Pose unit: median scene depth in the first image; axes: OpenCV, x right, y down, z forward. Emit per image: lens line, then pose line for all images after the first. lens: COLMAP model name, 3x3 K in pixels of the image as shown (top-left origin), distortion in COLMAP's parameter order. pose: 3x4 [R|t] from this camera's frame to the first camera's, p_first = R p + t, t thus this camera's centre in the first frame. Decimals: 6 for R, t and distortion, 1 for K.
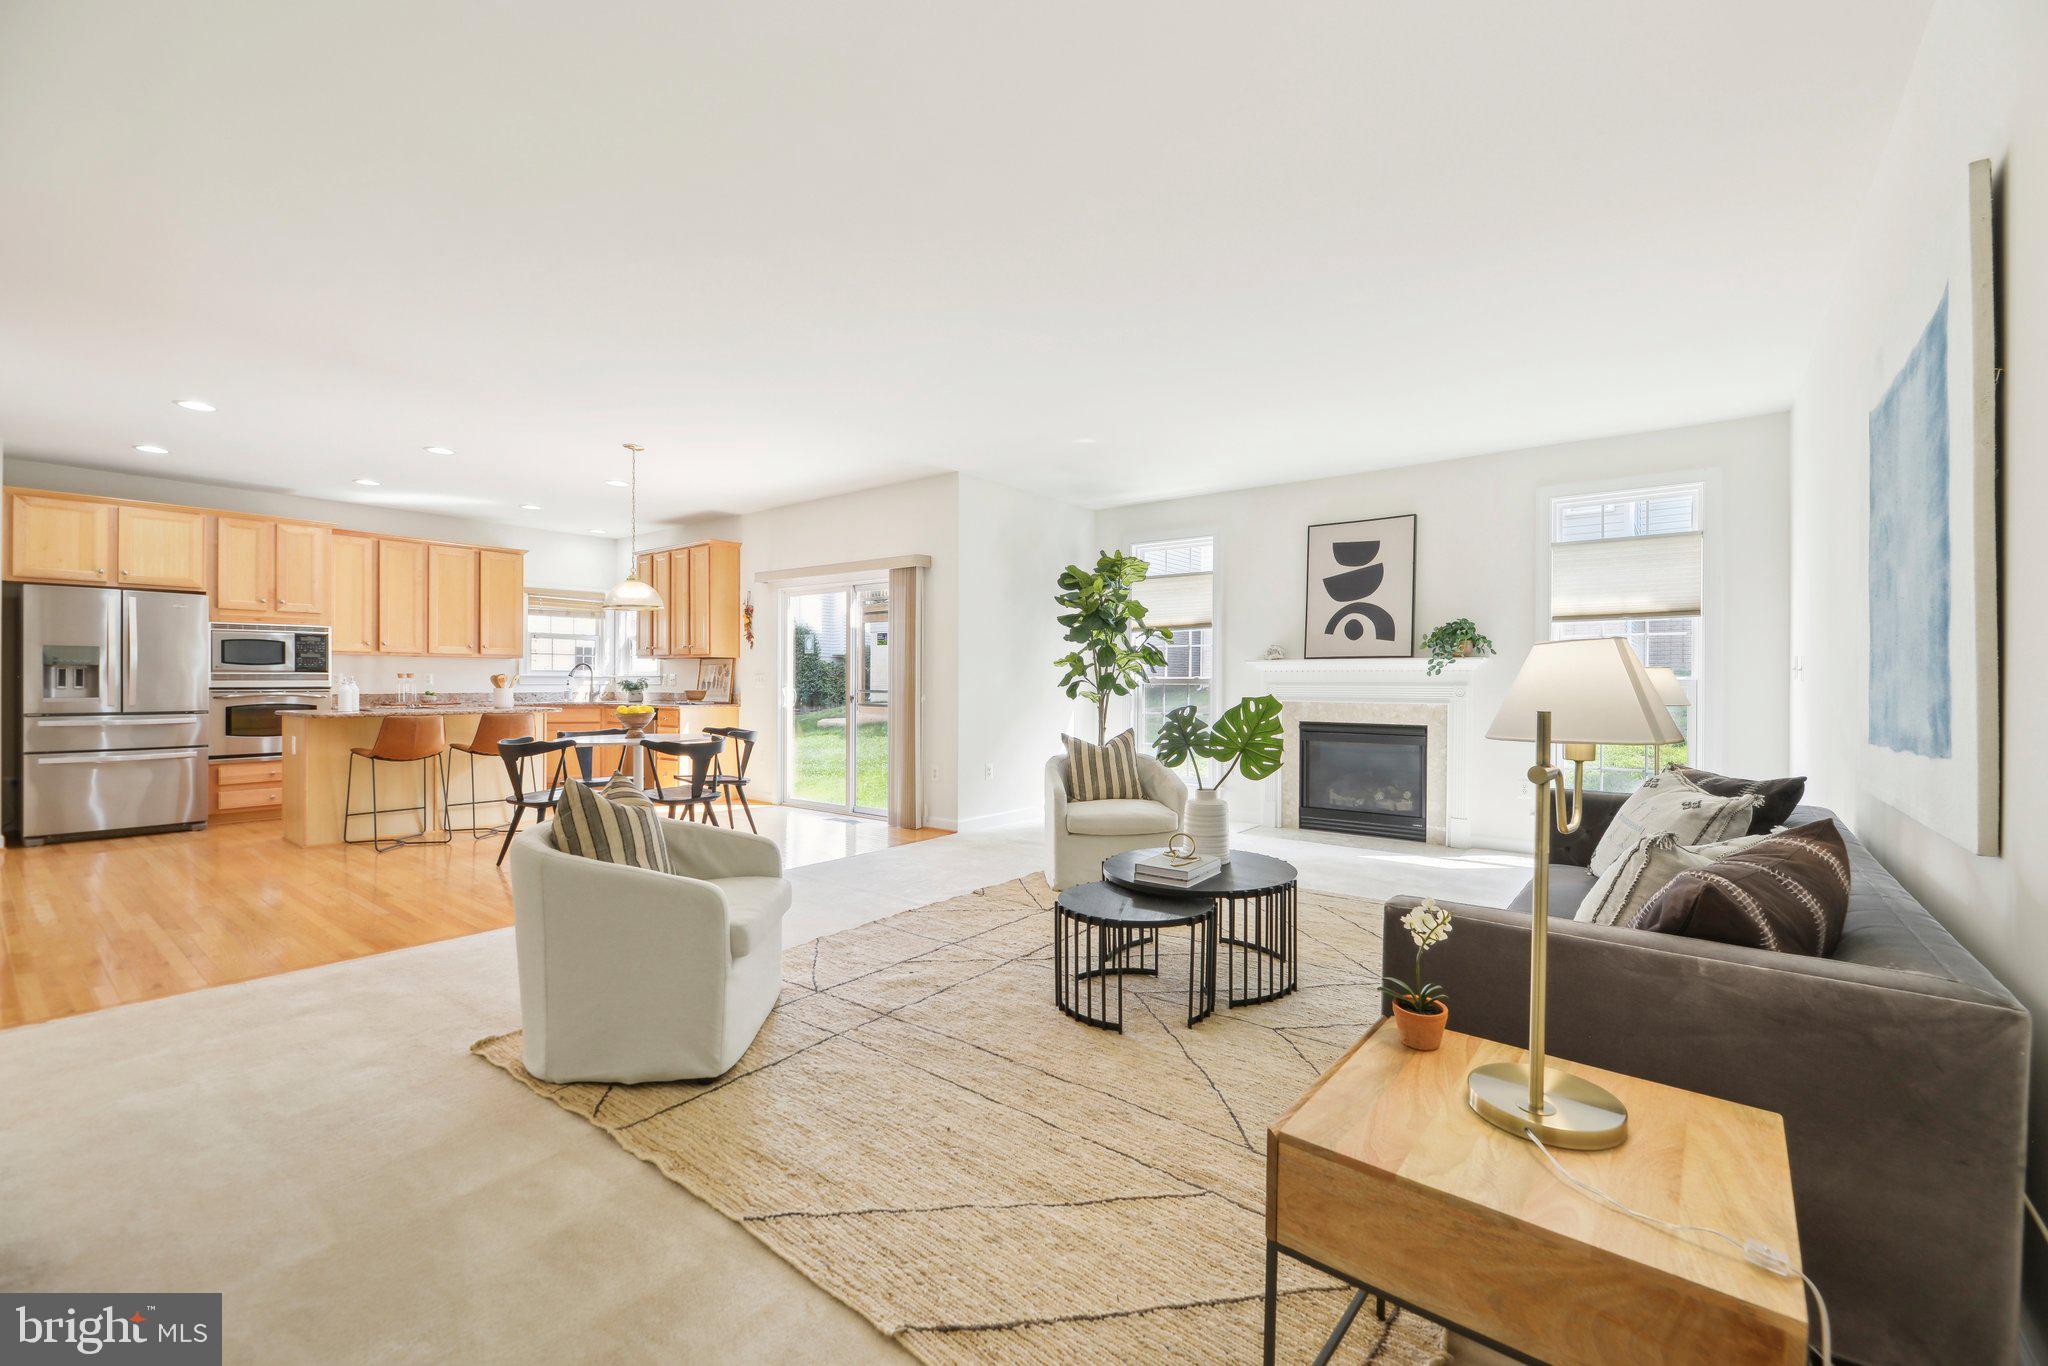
lens RADIAL K [[848.4, 0, 1042.6], [0, 848.4, 683.4], [0, 0, 1]] dist [-0.001442, -0.000383]
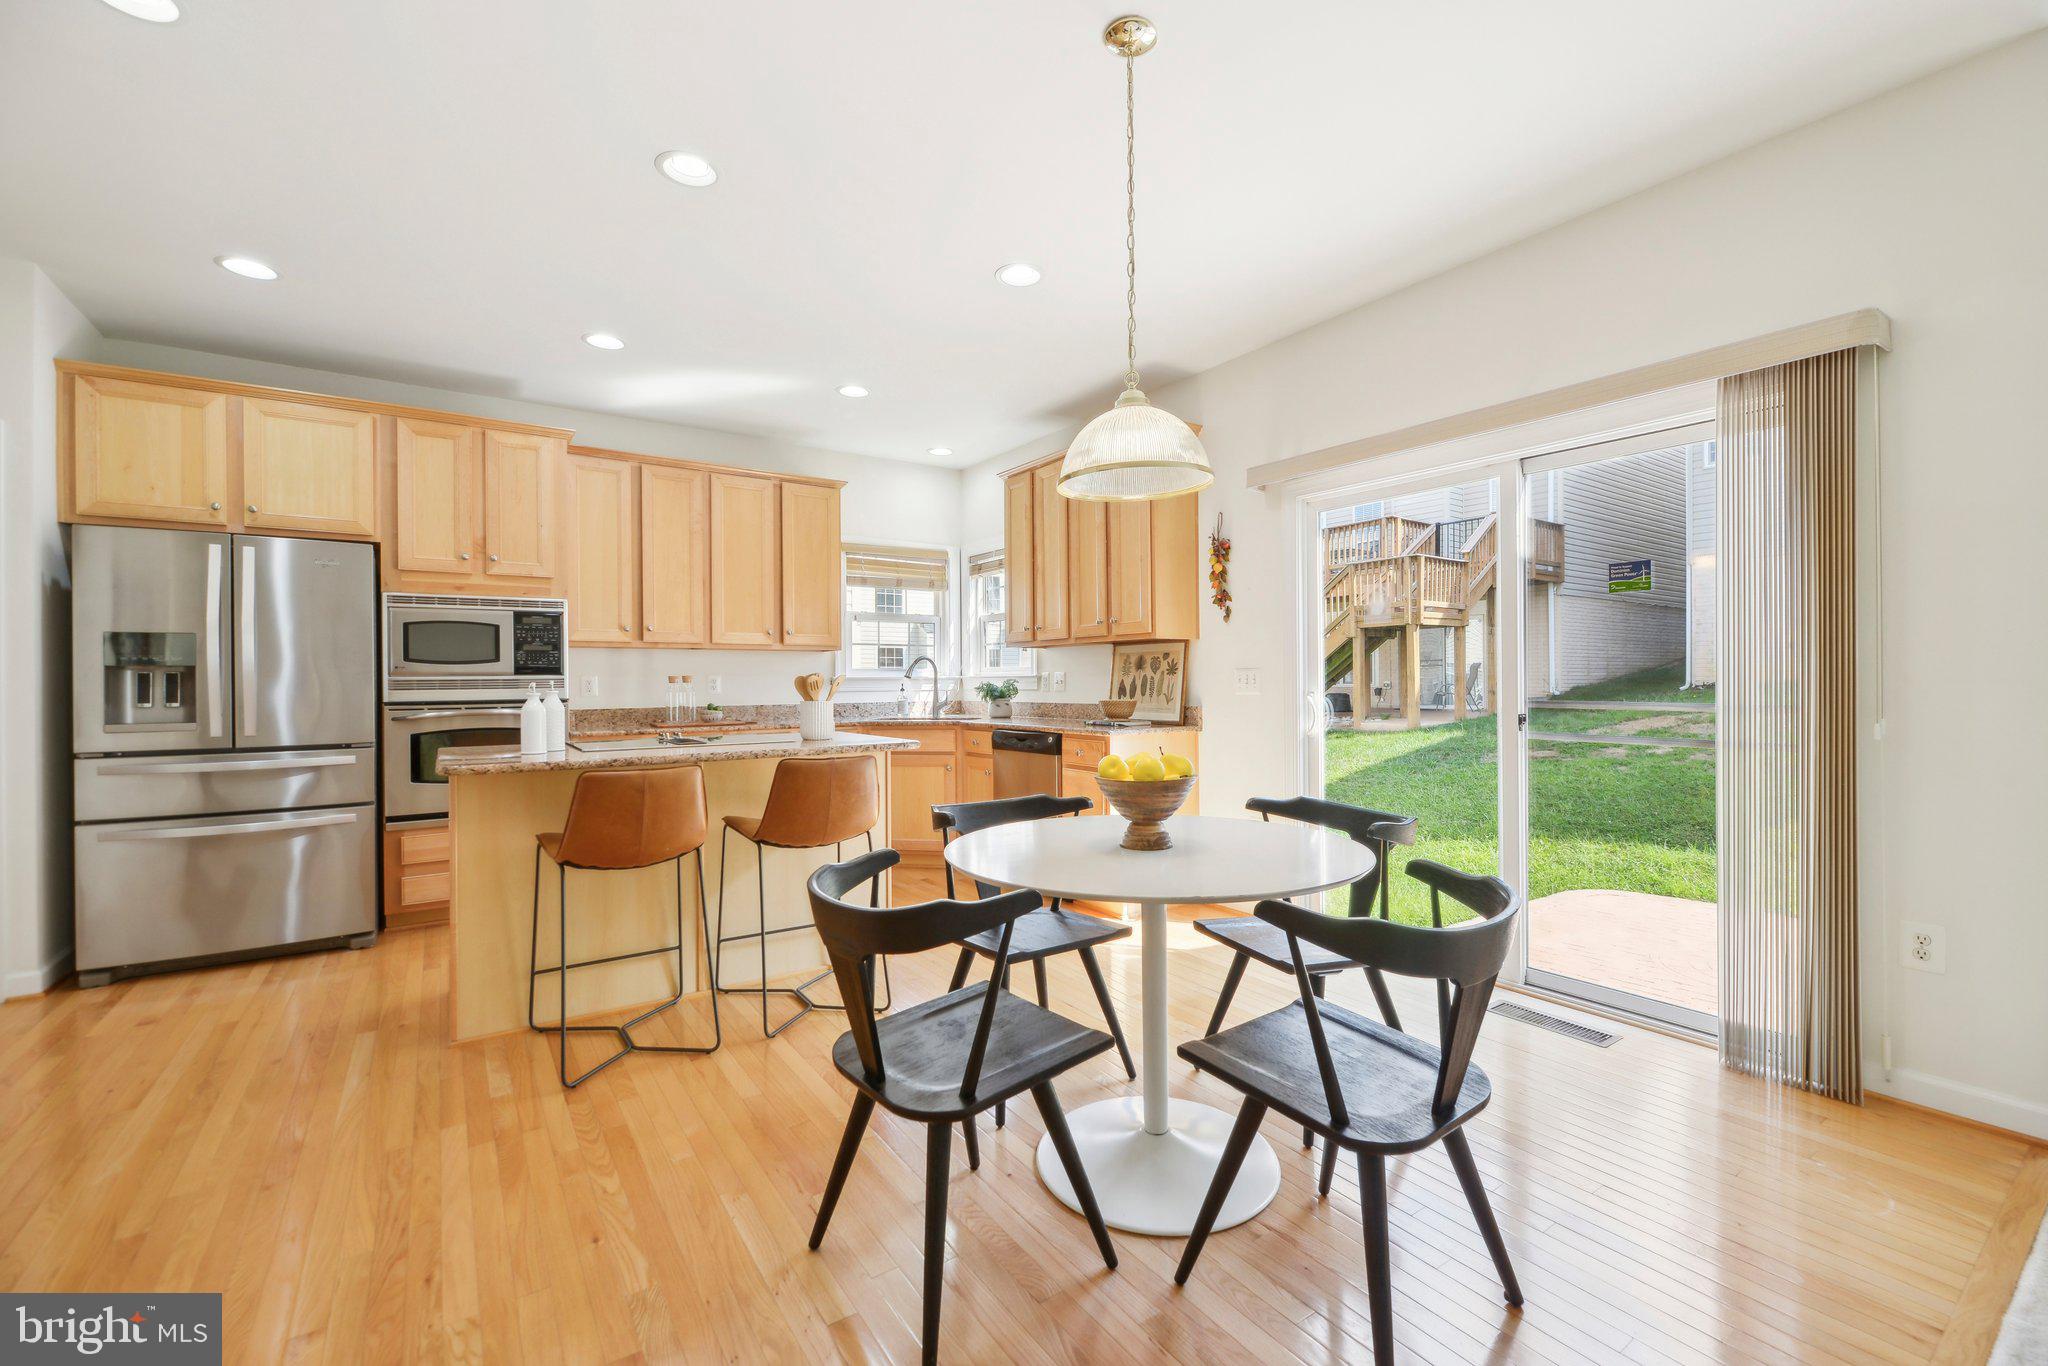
lens RADIAL K [[848.3, 0, 1037.6], [0, 848.3, 683.9], [0, 0, 1]] dist [-0.002062, -0.000768]
pose [[0.953428, -0.009079, -0.301484, -0.361184], [0.009523, 0.999955, 0.000003, -0.003786], [0.301470, -0.002874, 0.953471, 0.562437]]
